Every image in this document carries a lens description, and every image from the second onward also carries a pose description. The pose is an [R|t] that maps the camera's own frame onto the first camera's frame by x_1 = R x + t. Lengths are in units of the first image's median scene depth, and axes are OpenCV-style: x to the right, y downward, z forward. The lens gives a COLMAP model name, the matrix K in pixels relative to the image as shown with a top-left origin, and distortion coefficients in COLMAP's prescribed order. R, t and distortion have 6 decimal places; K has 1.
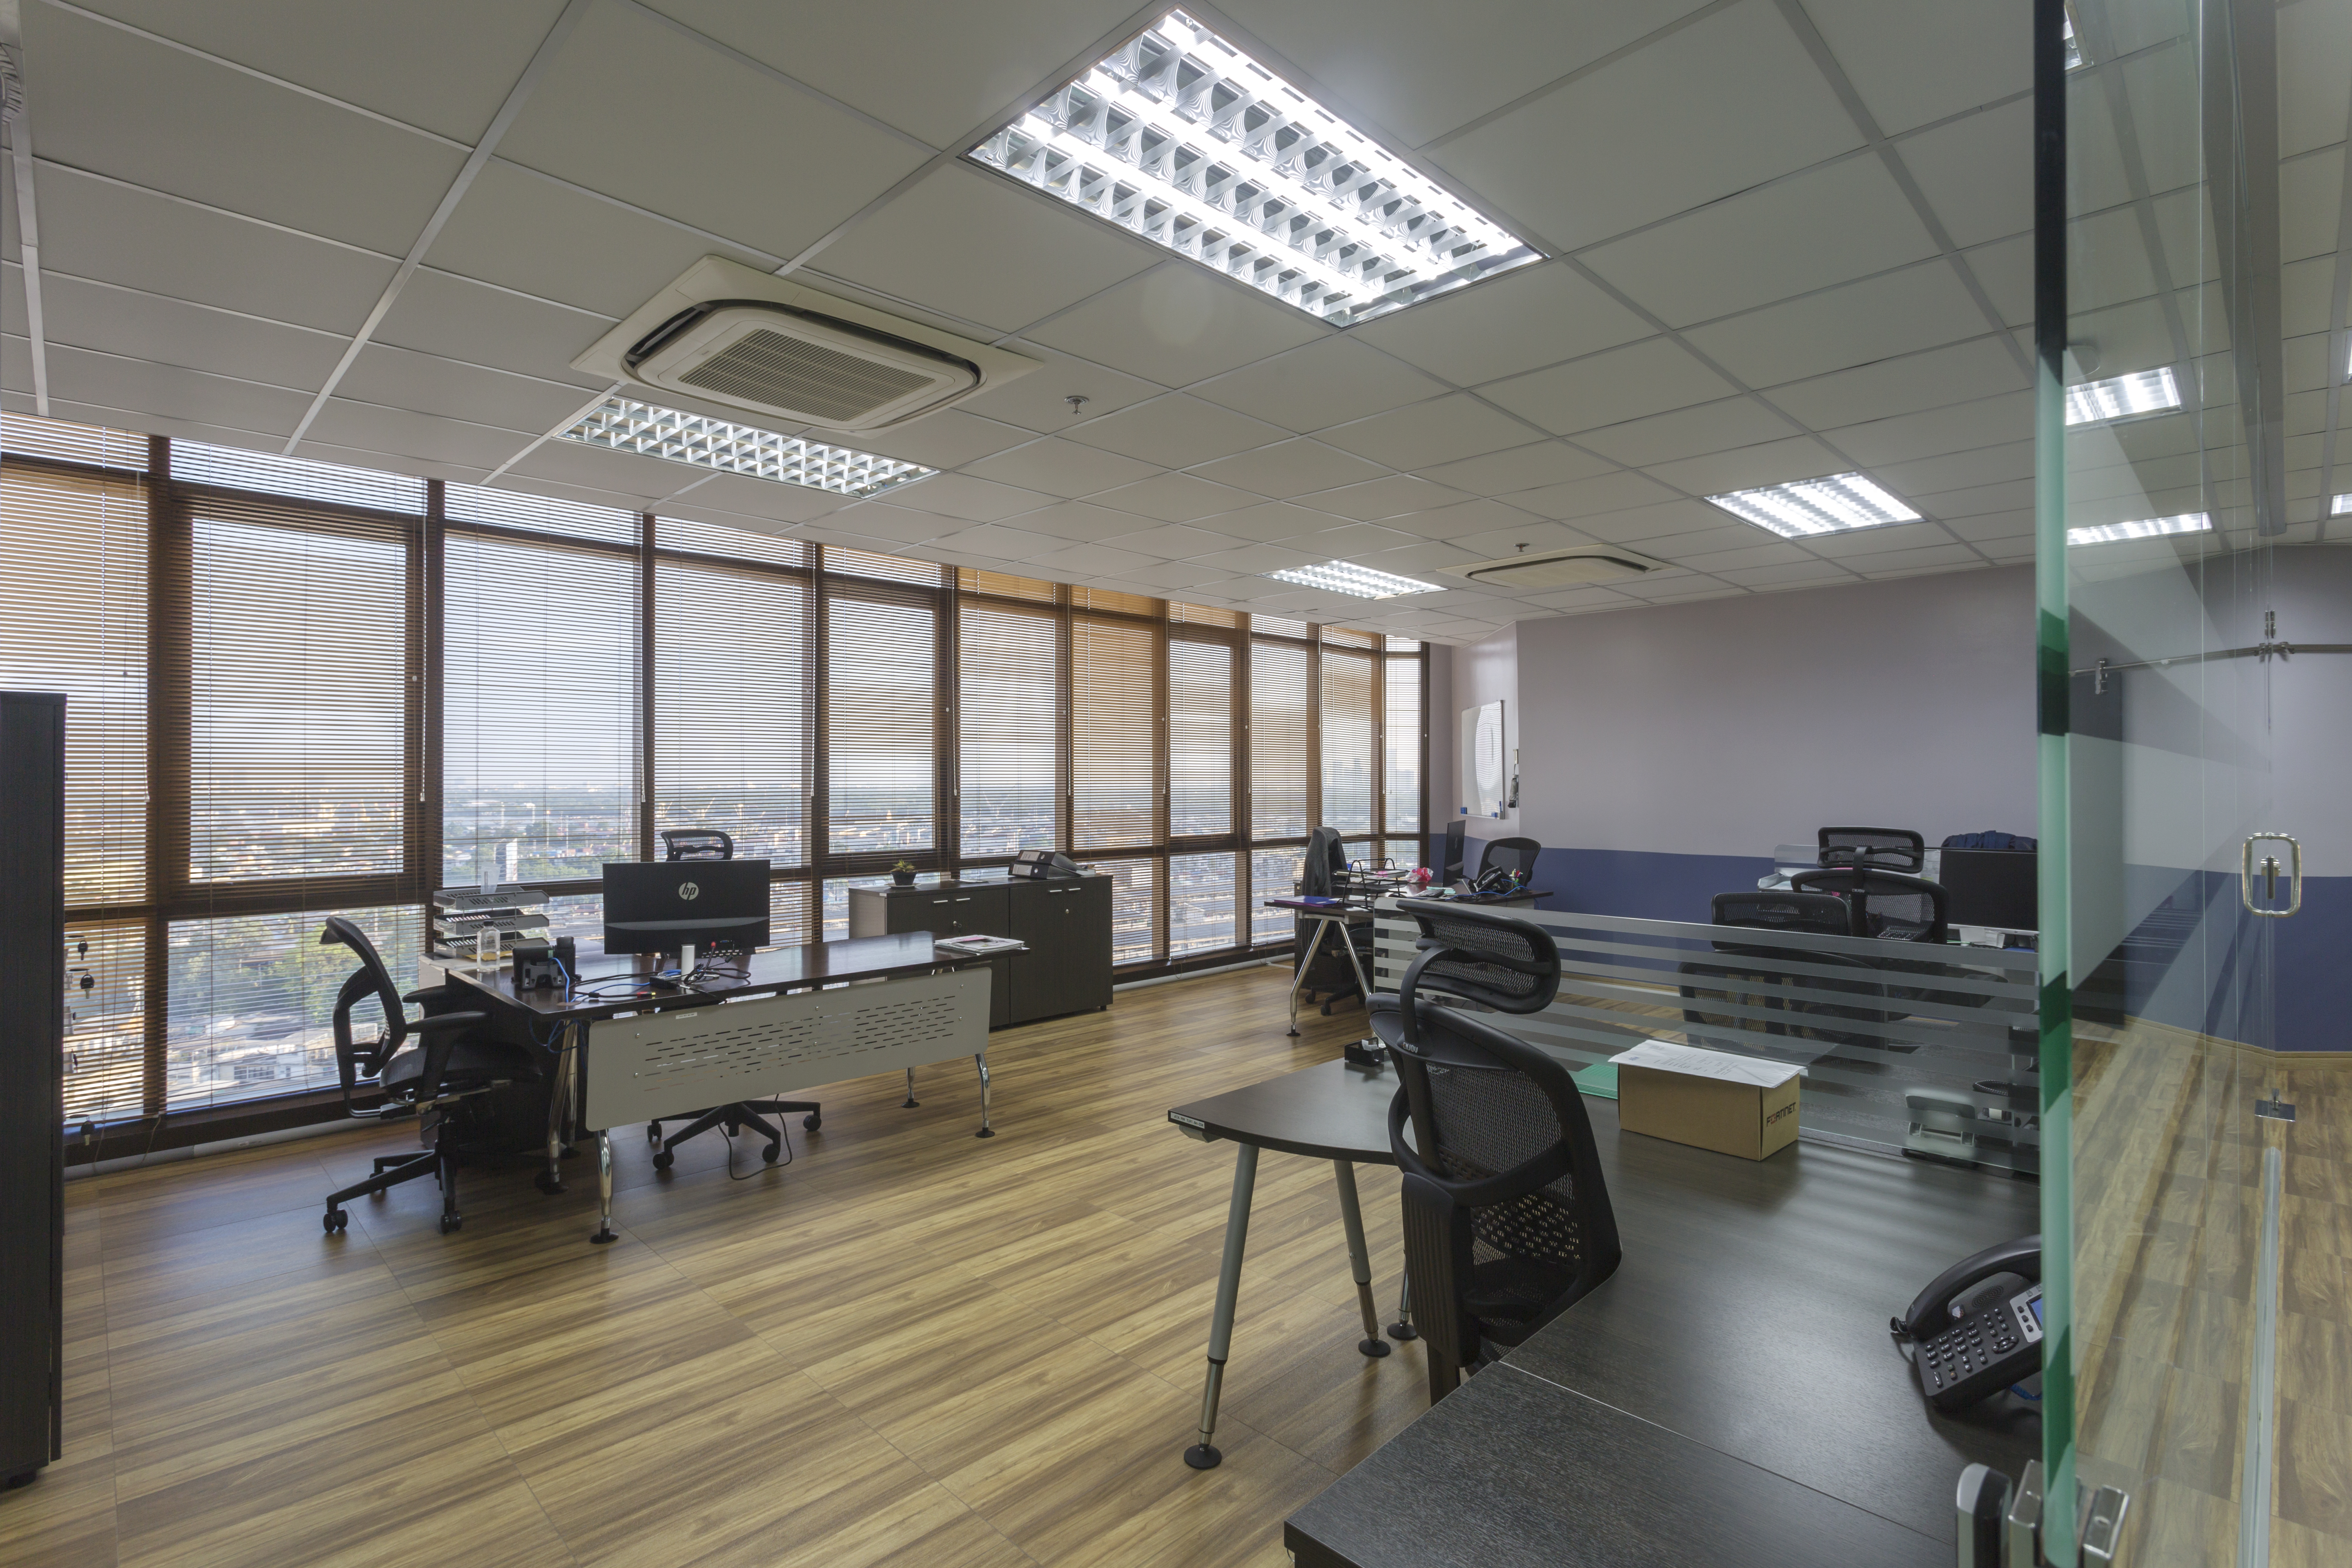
lens RADIAL K [[1112.1, 0, 1176.0], [0, 1112.1, 784.0], [0, 0, 1]] dist [-0.001949, -0.000438]
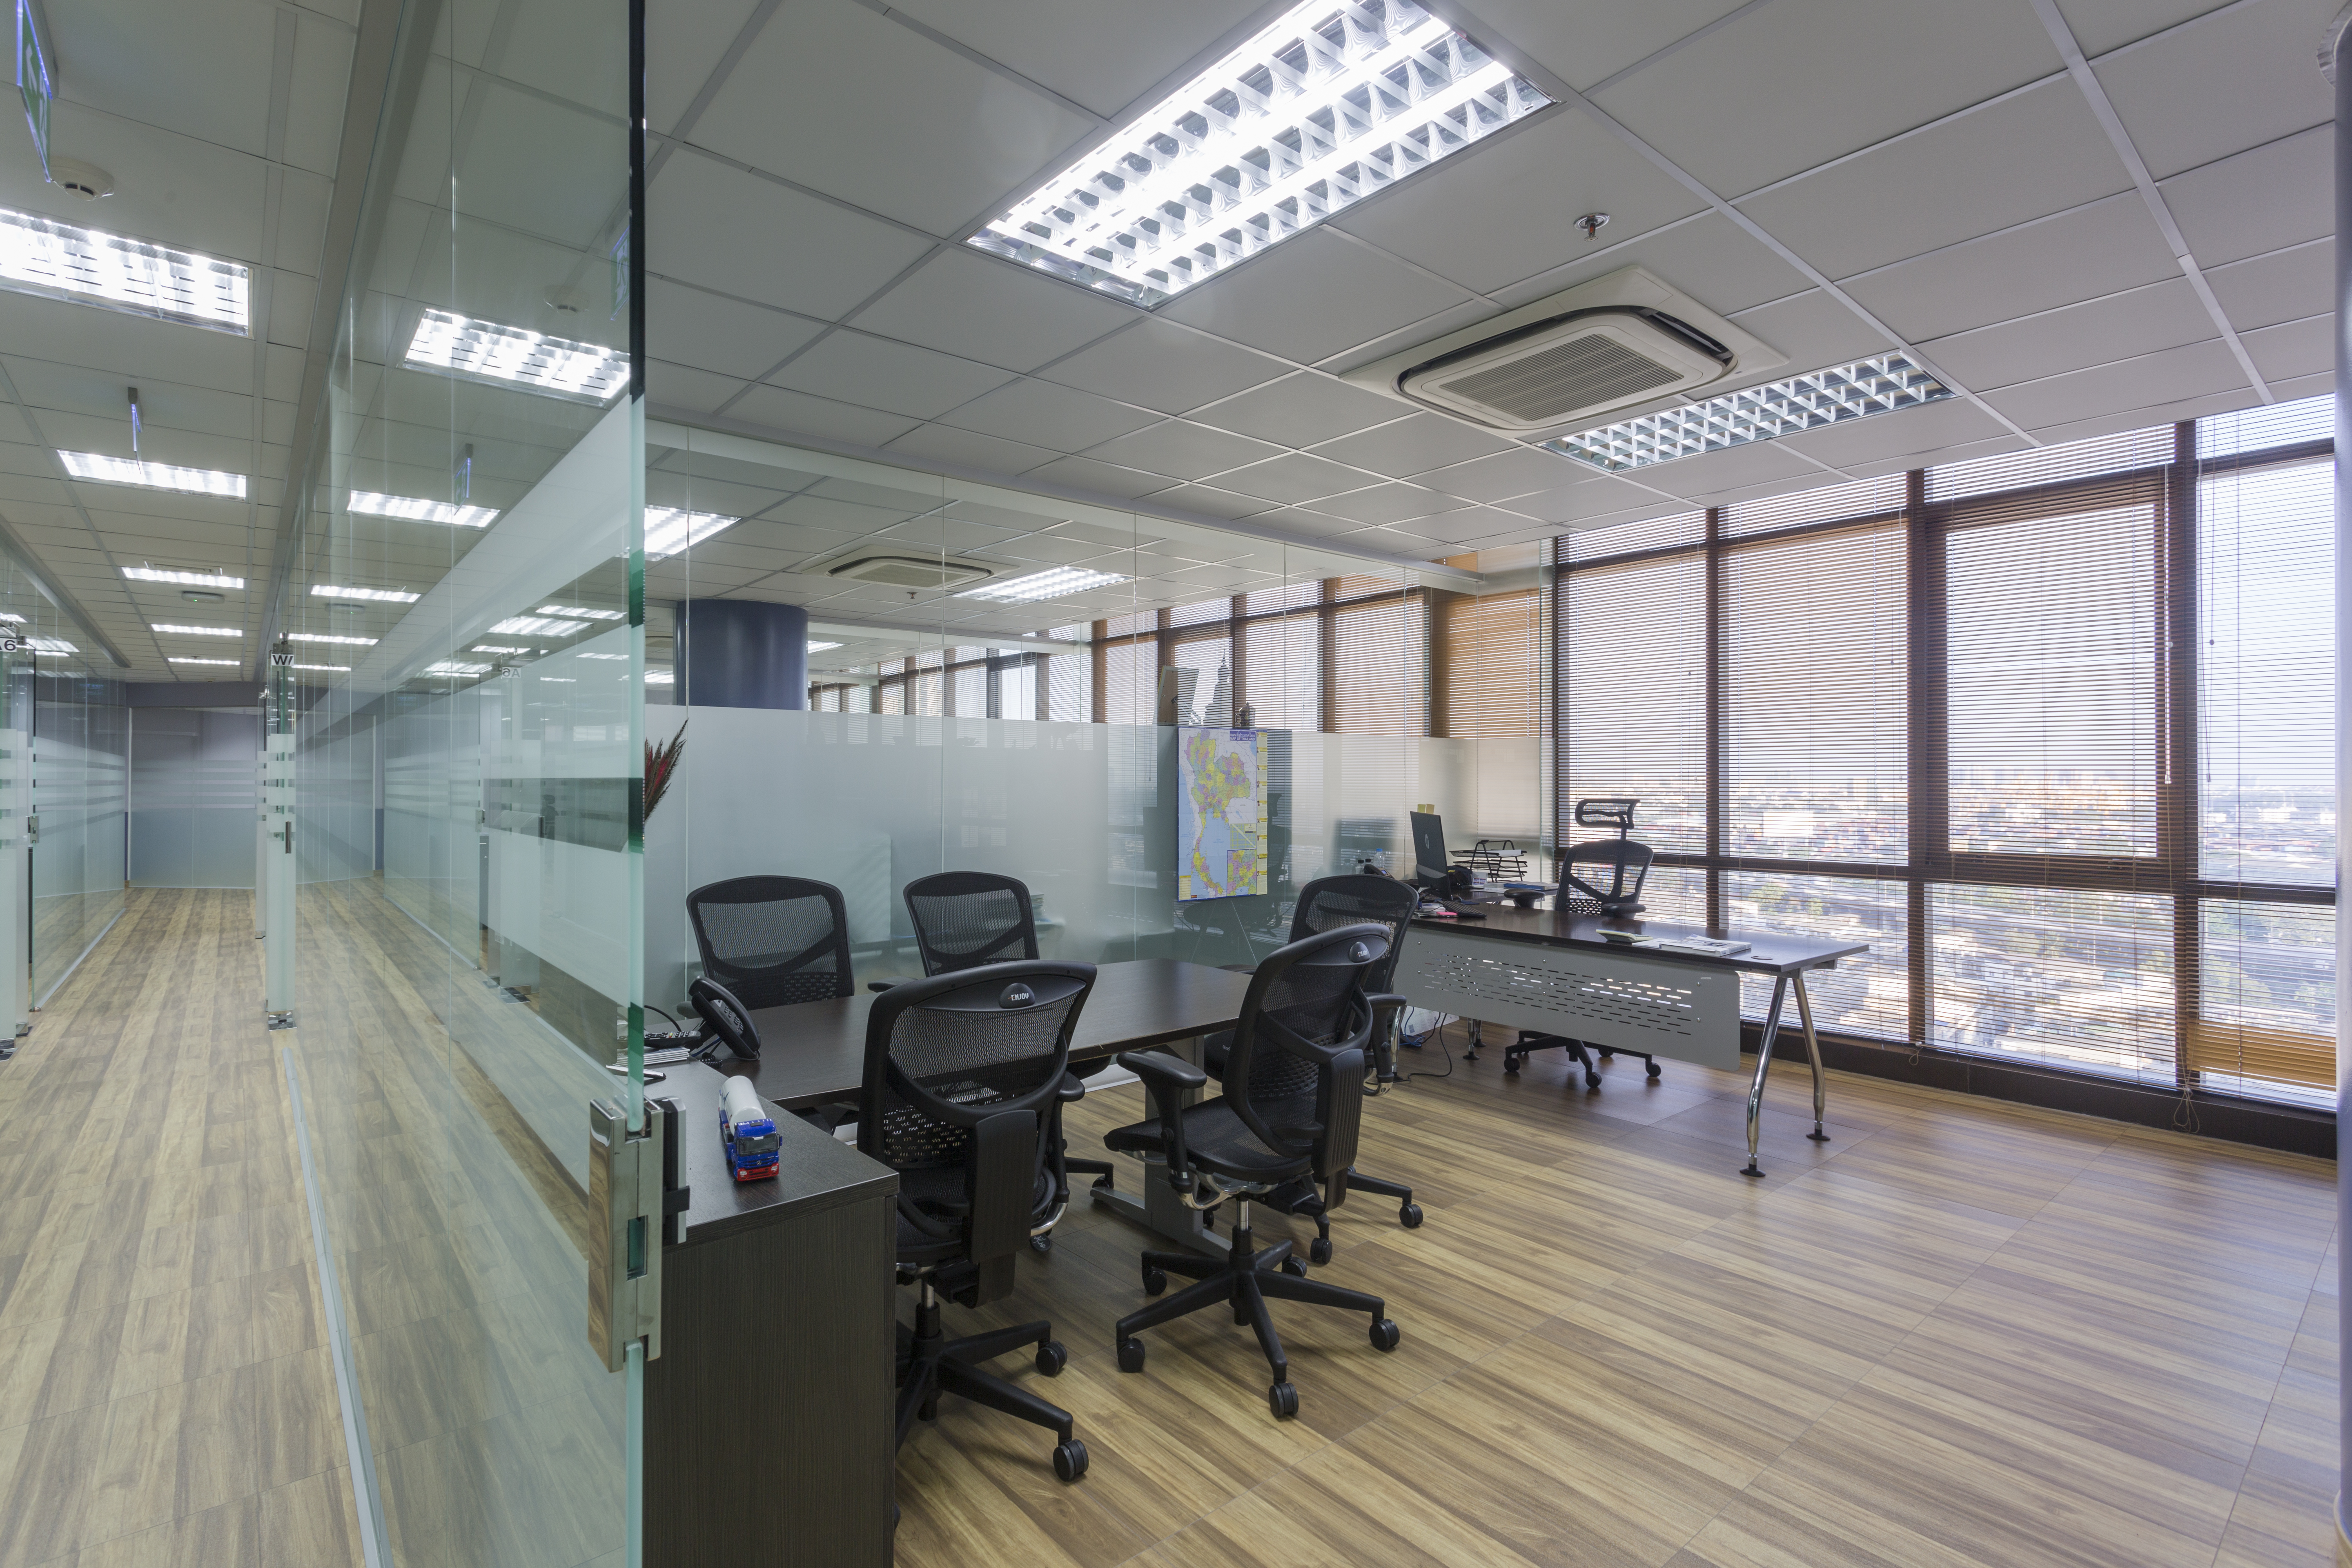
lens RADIAL K [[1112.1, 0, 1176.0], [0, 1112.1, 784.0], [0, 0, 1]] dist [-0.001949, -0.000438]
pose [[-0.079288, 0.008058, -0.996819, 0.334985], [0.008260, 0.999938, 0.007426, 0.004793], [0.996818, -0.007645, -0.079350, 0.304726]]
